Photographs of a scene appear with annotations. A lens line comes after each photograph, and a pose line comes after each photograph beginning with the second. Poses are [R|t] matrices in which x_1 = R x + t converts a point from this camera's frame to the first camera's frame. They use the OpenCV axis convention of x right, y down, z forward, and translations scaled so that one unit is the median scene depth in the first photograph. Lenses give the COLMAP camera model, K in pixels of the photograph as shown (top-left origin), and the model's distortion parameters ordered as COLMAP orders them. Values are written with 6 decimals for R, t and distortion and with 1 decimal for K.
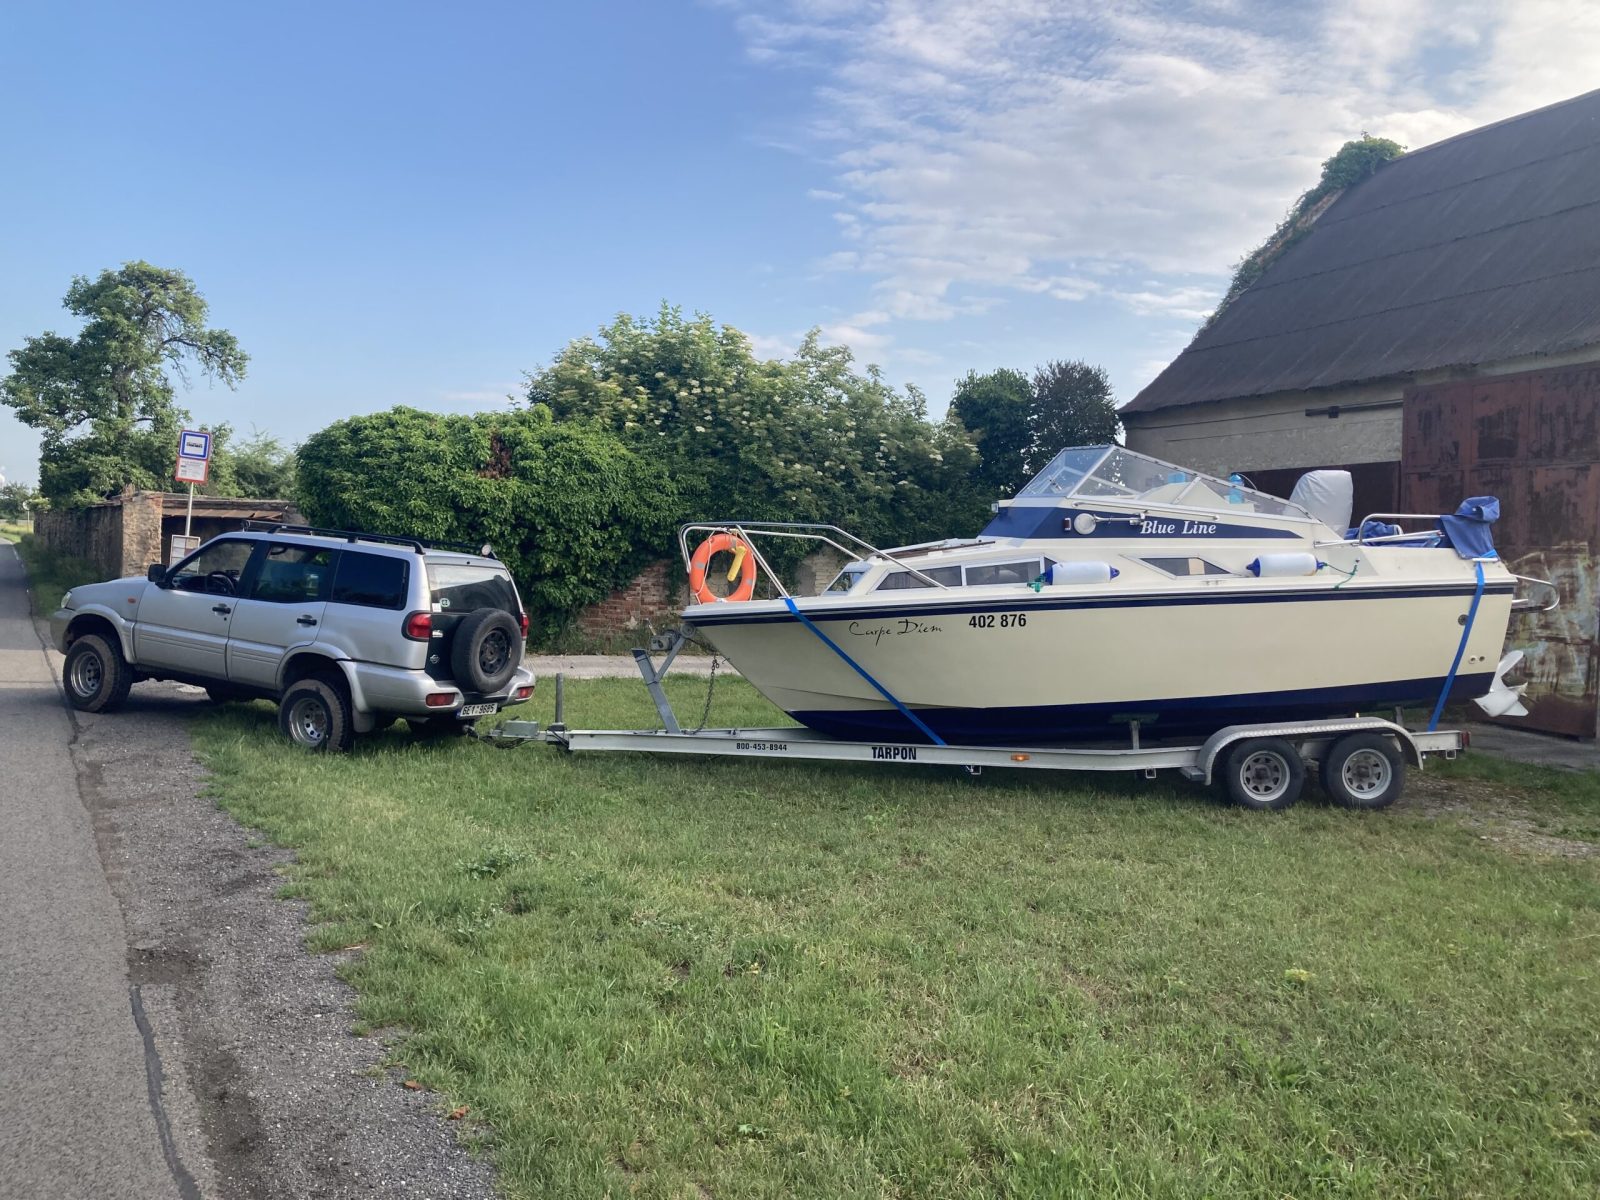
lens RADIAL K [[1316.7, 0, 794.3], [0, 1316.7, 596.8], [0, 0, 1]] dist [0.041060, -0.074827]
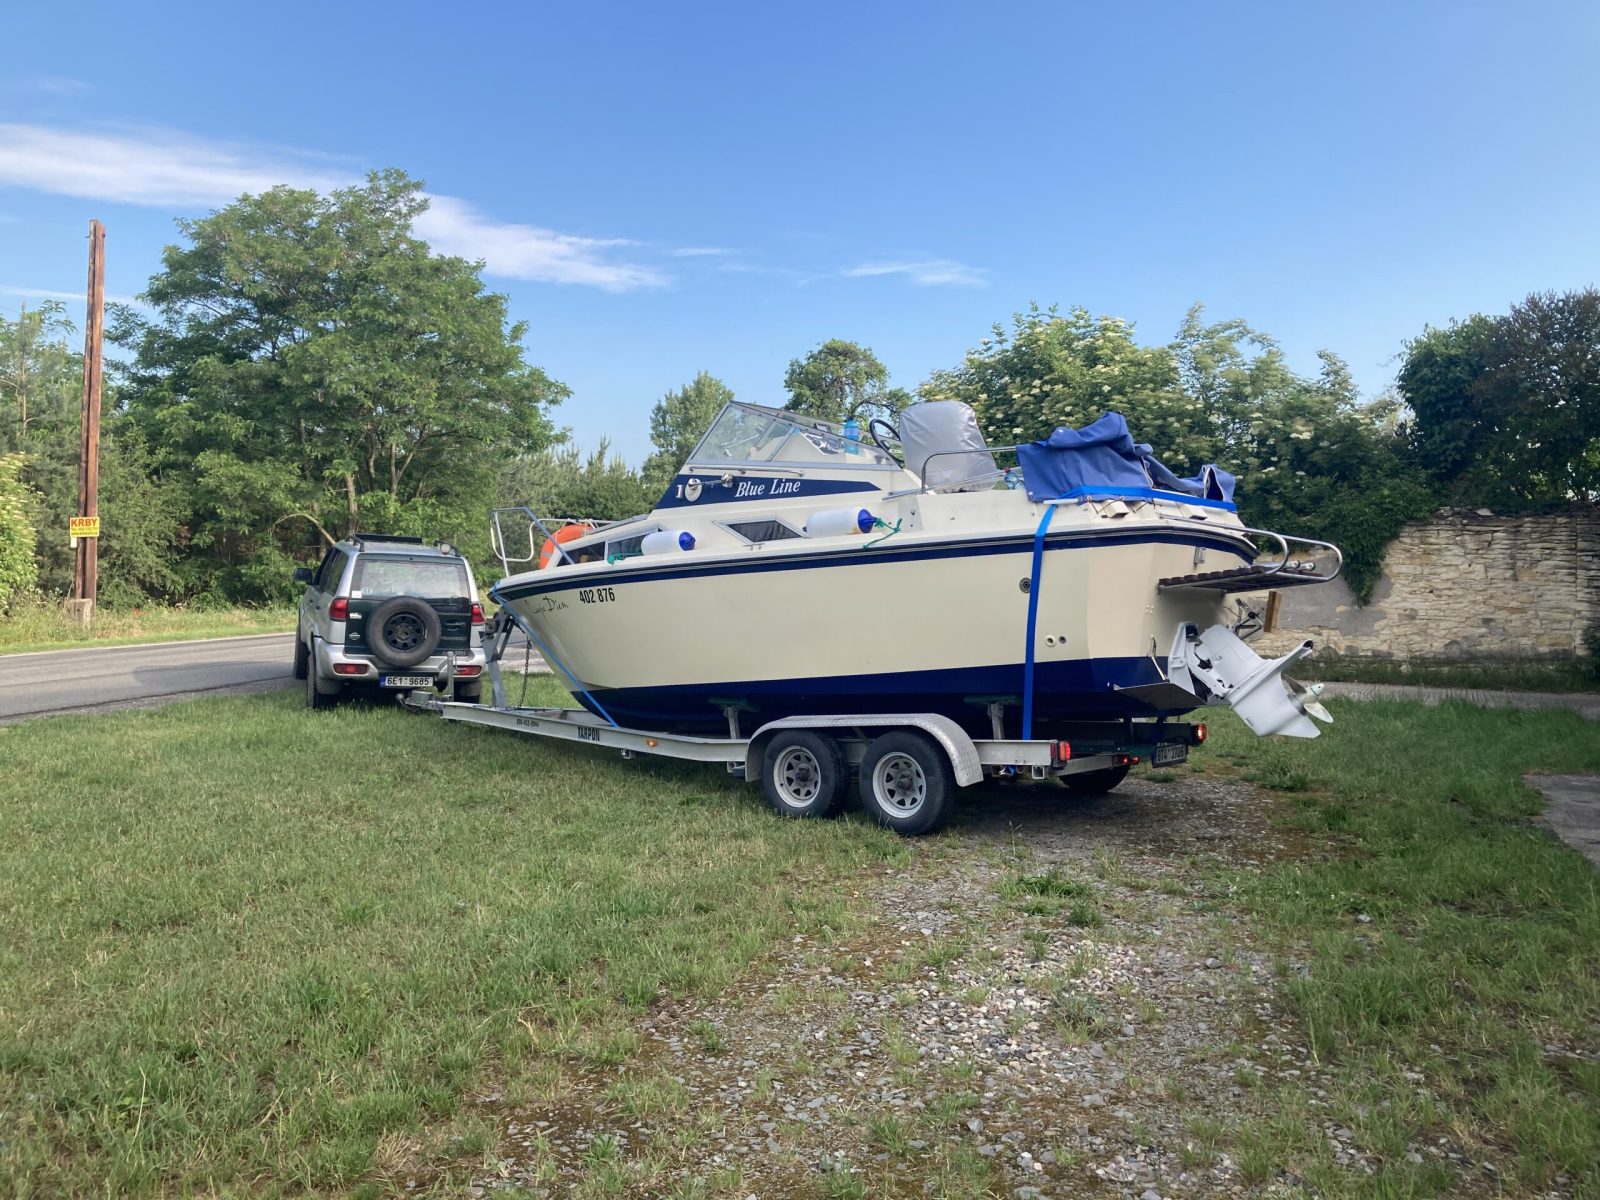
lens RADIAL K [[1316.7, 0, 796.7], [0, 1316.7, 605.2], [0, 0, 1]] dist [0.041060, -0.074827]
pose [[0.739454, -0.010937, -0.673119, 0.888140], [-0.007965, 0.999656, -0.024992, 0.046845], [0.673160, 0.023842, 0.739112, 0.372664]]
